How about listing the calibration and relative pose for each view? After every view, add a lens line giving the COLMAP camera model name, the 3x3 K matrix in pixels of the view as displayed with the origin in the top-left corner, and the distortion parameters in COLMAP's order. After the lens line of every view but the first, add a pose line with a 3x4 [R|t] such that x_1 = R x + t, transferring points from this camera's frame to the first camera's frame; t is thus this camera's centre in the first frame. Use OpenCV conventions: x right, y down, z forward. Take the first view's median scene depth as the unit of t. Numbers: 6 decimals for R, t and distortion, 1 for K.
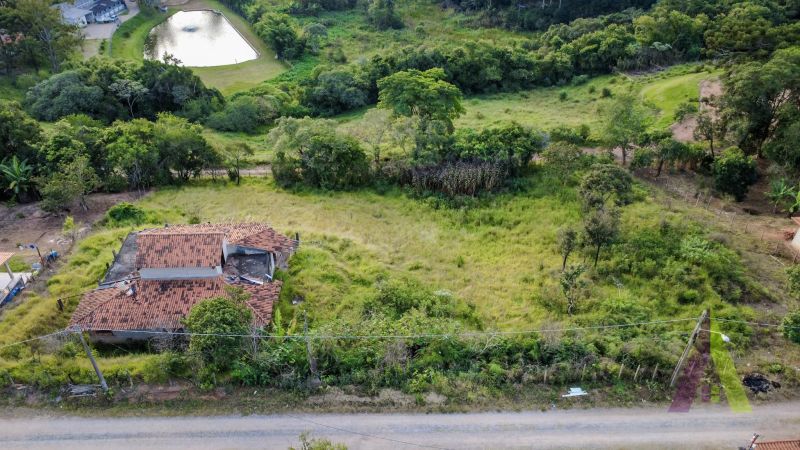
lens RADIAL K [[582.9, 0, 401.1], [0, 582.9, 223.5], [0, 0, 1]] dist [0.001162, -0.001129]
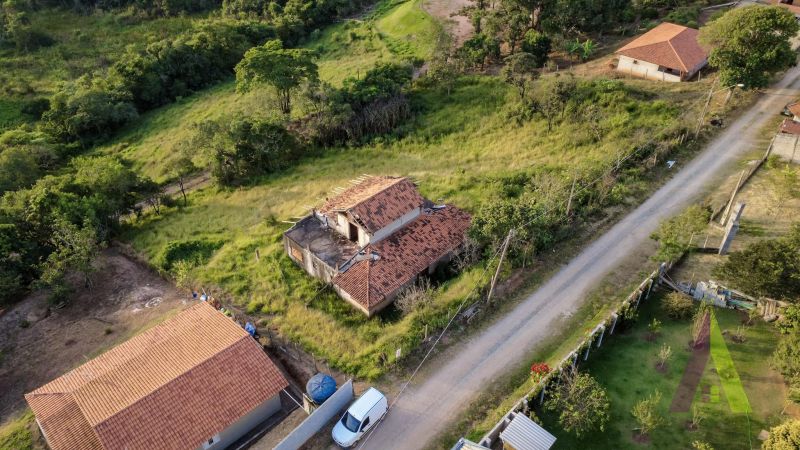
lens RADIAL K [[582.9, 0, 400.1], [0, 582.9, 226.3], [0, 0, 1]] dist [0.001162, -0.001129]
pose [[0.735061, -0.417631, 0.534106, -0.967914], [0.400435, 0.903109, 0.155067, -0.078573], [-0.547117, 0.099891, 0.831074, 0.095196]]
